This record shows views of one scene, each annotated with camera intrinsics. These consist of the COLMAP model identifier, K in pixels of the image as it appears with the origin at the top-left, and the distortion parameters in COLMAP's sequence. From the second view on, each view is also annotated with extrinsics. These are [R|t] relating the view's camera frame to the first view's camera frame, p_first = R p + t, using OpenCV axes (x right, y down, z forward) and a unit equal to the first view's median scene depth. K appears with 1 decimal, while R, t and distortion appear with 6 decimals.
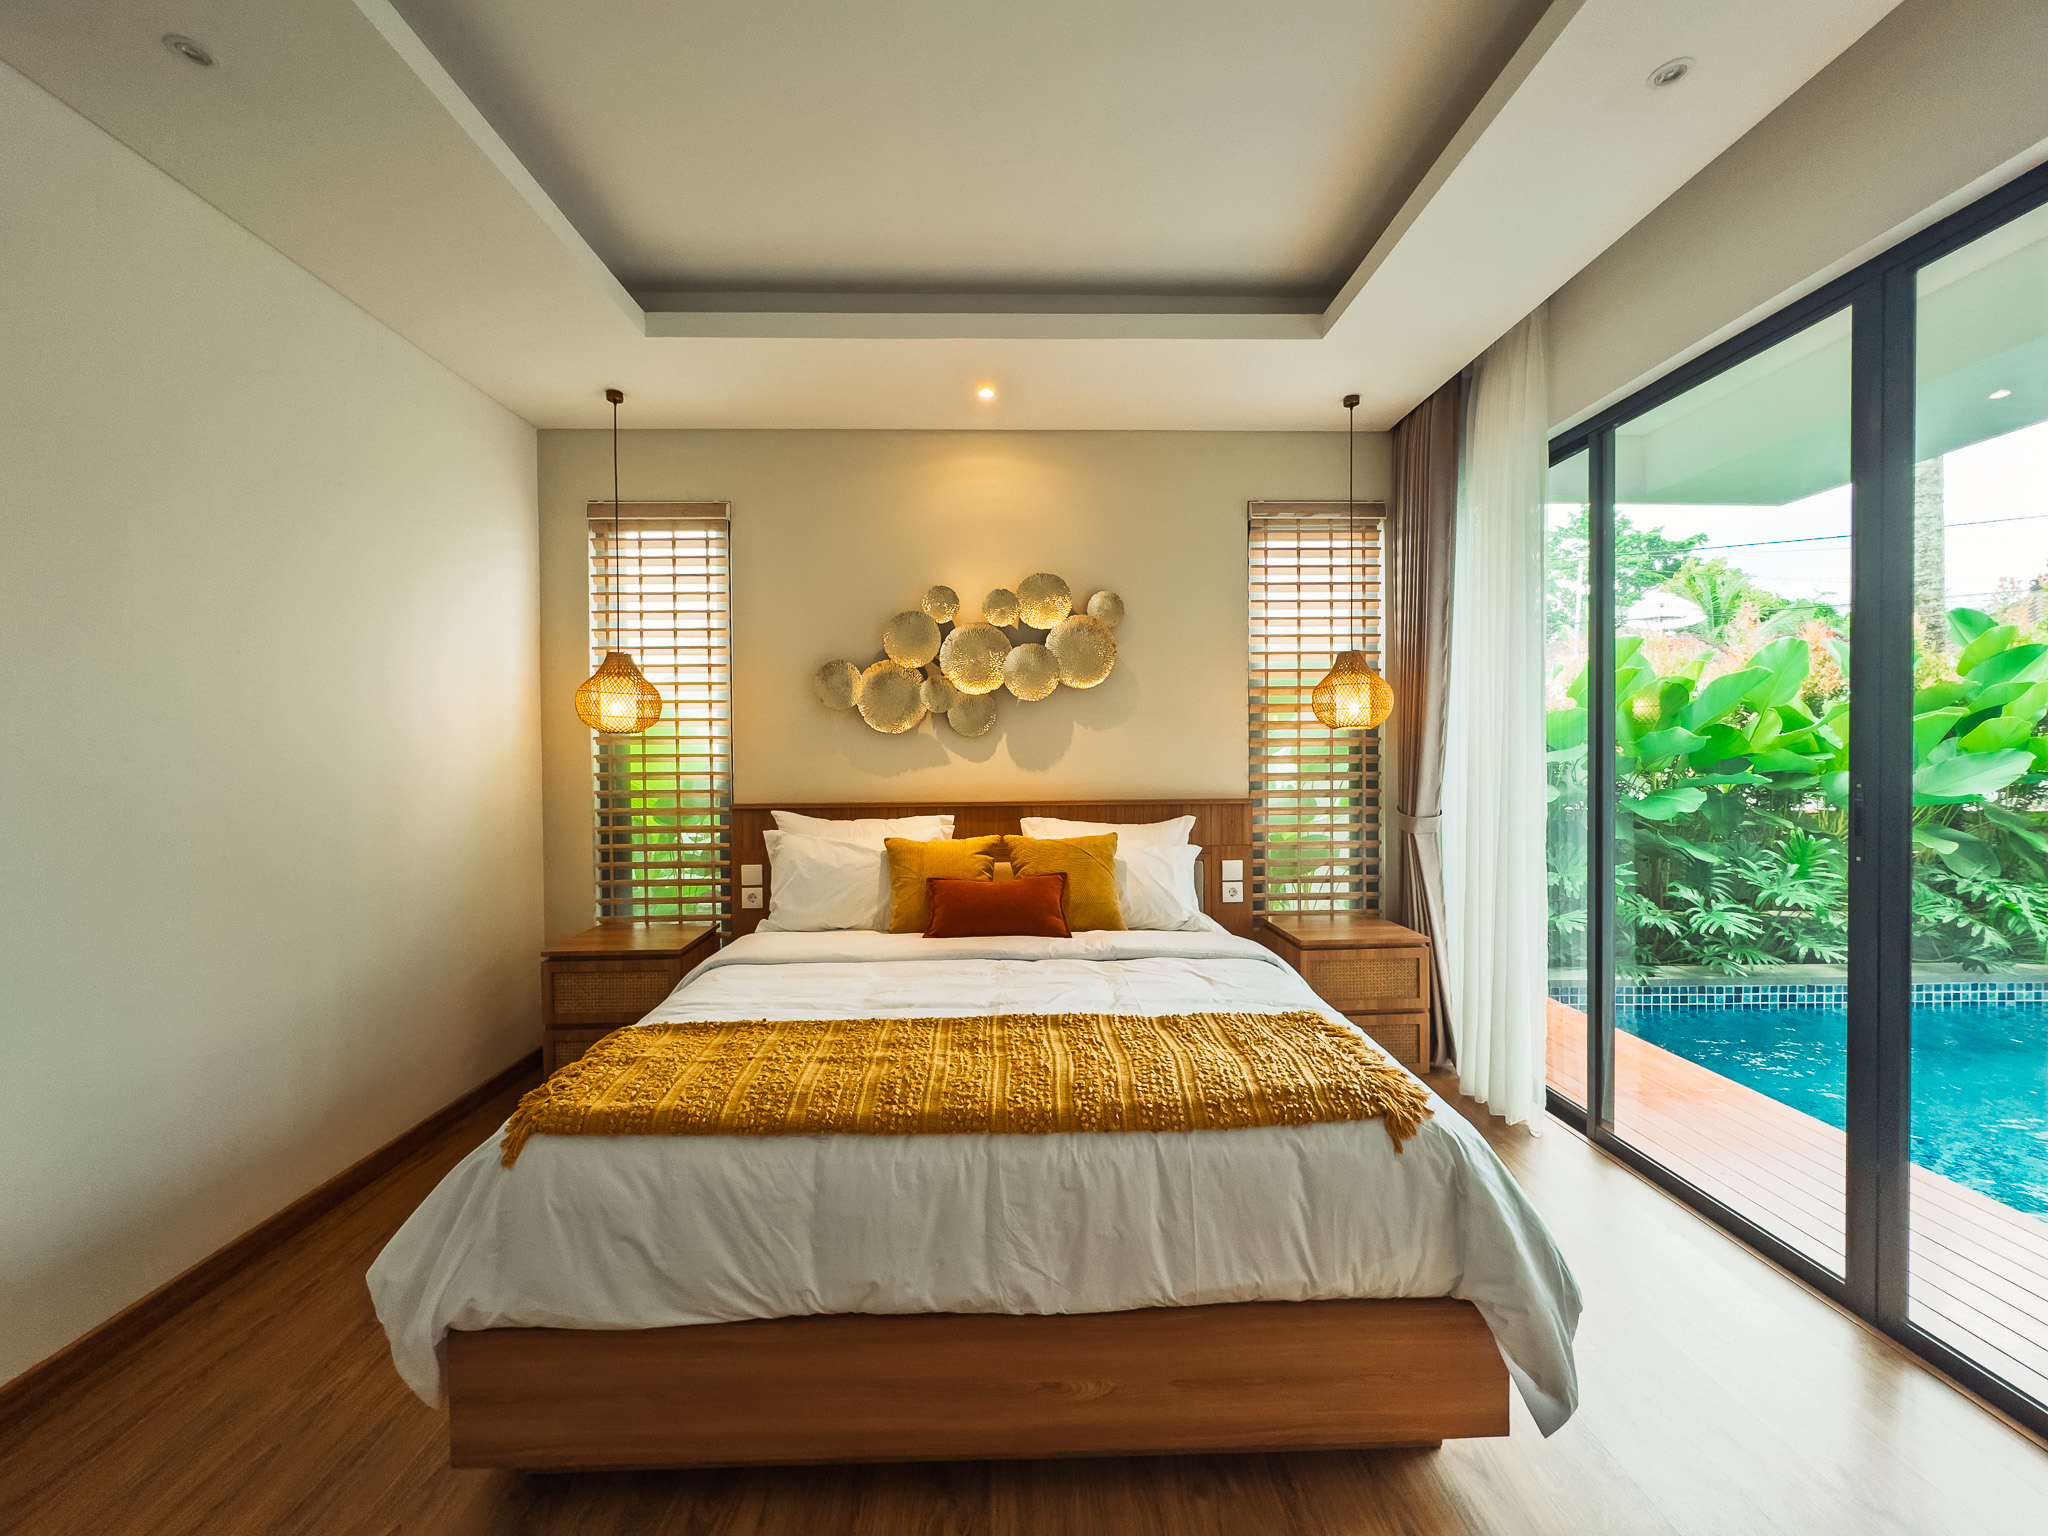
lens RADIAL K [[811.7, 0, 1024.0], [0, 811.7, 768.0], [0, 0, 1]] dist [-0.002463, 0.000002]
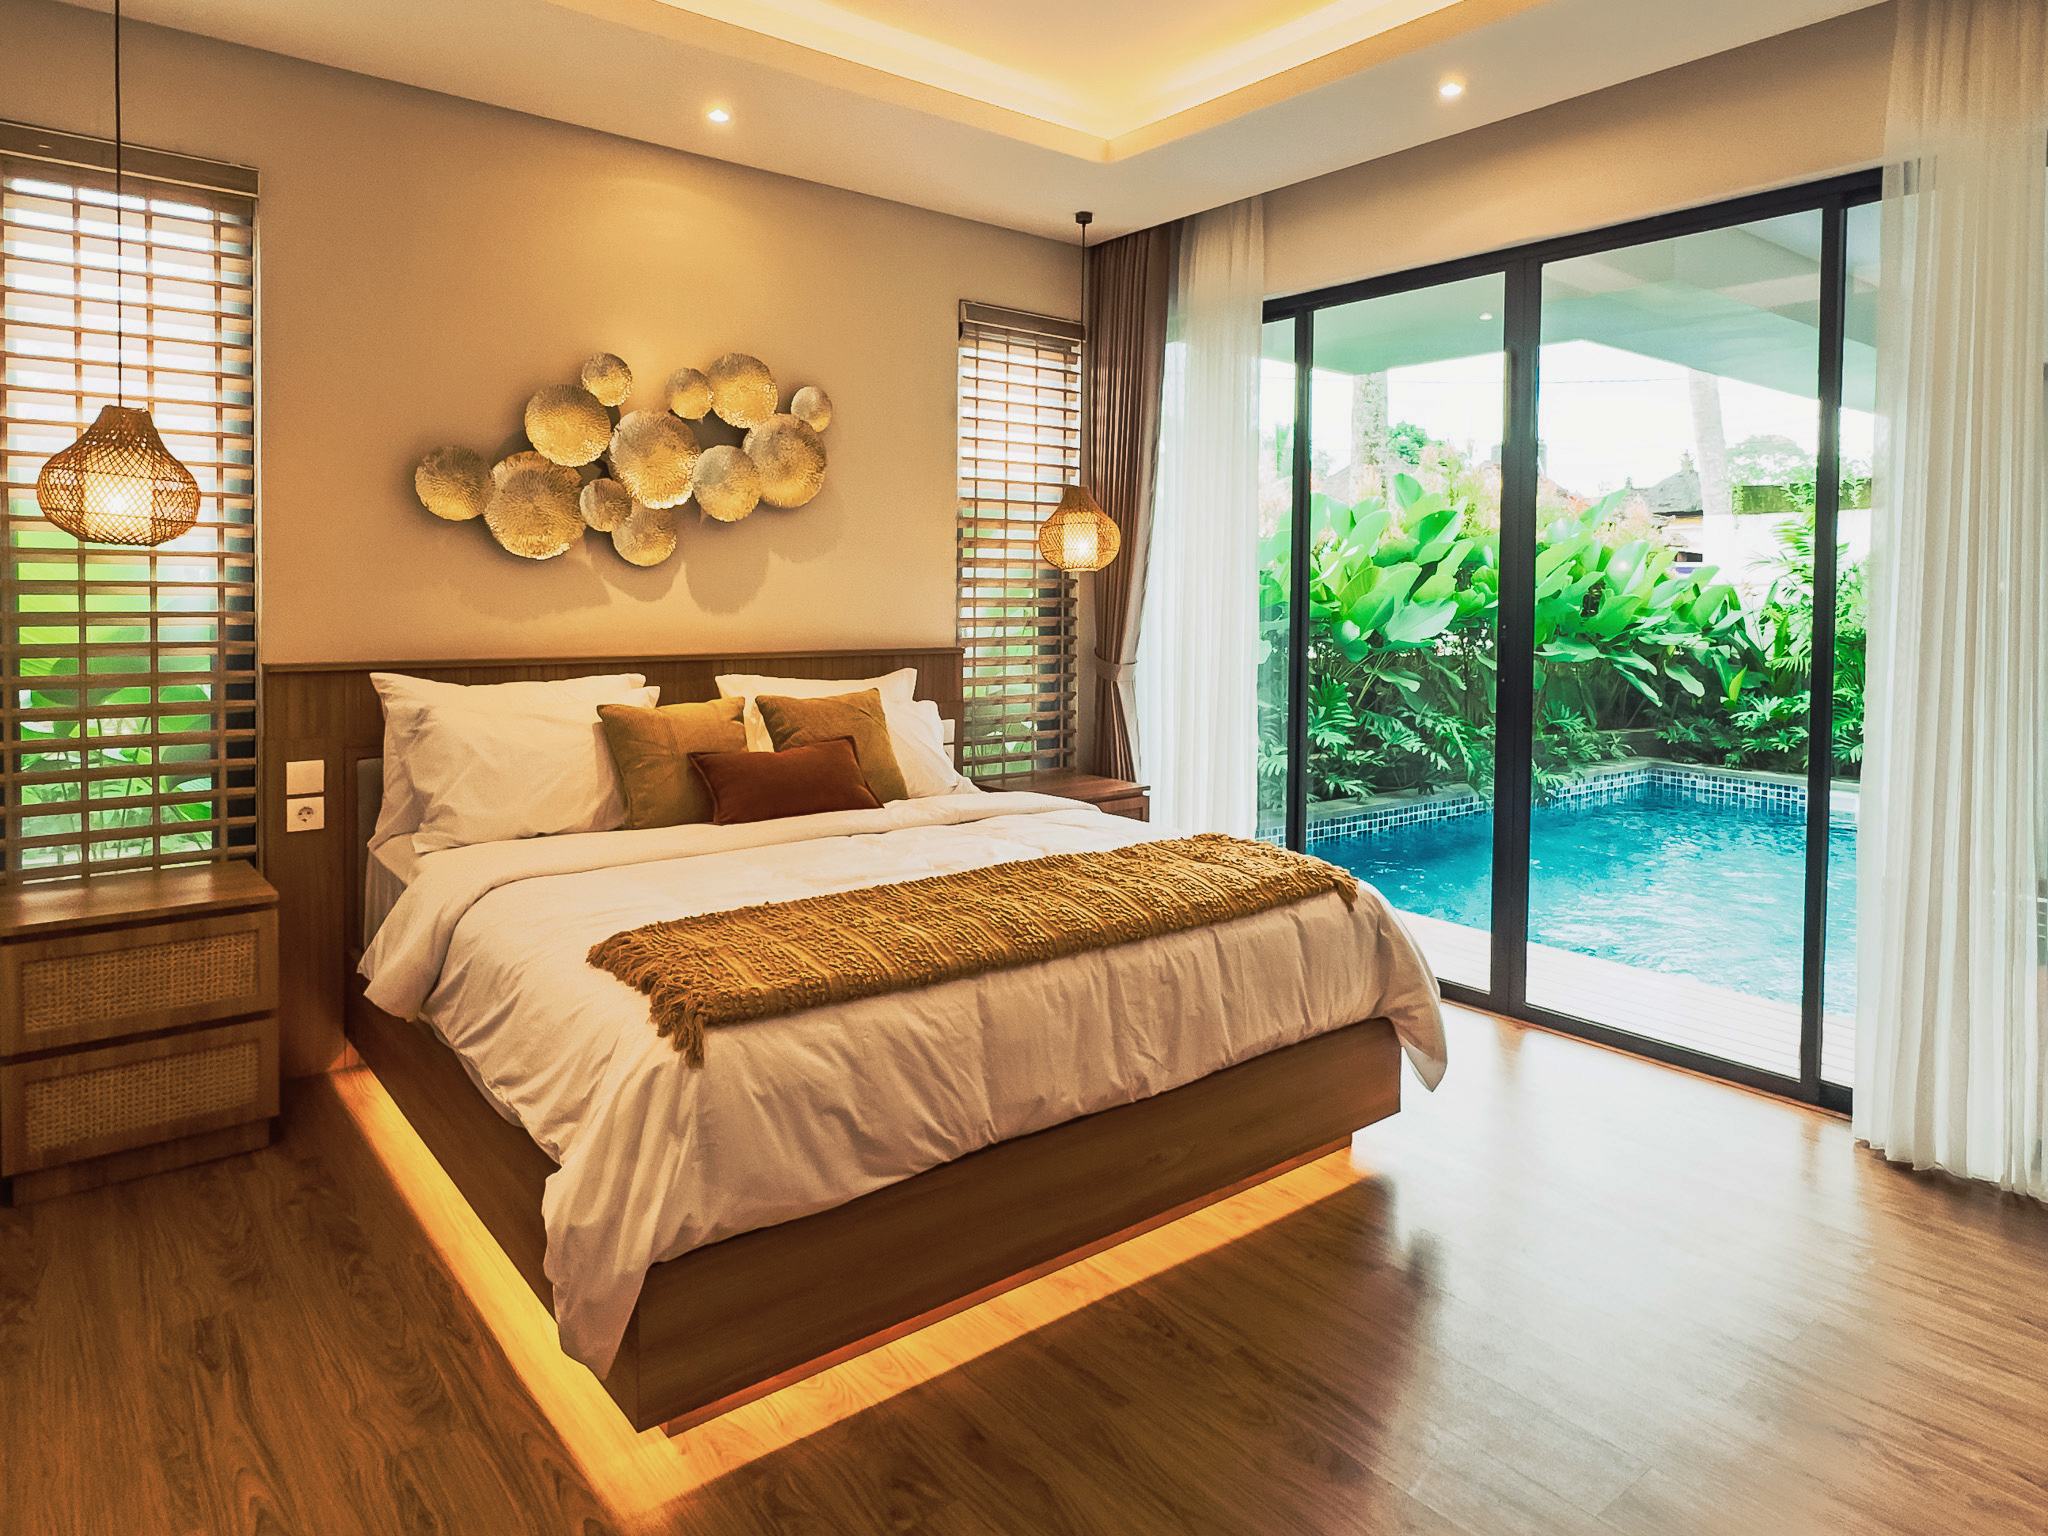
lens RADIAL K [[1266.4, 0, 1027.0], [0, 1266.4, 657.6], [0, 0, 1]] dist [-0.021196, -0.000663]
pose [[0.793291, -0.014234, 0.608676, -0.906600], [-0.003949, 0.999585, 0.028523, 0.017476], [-0.608829, -0.025031, 0.792906, -0.201627]]
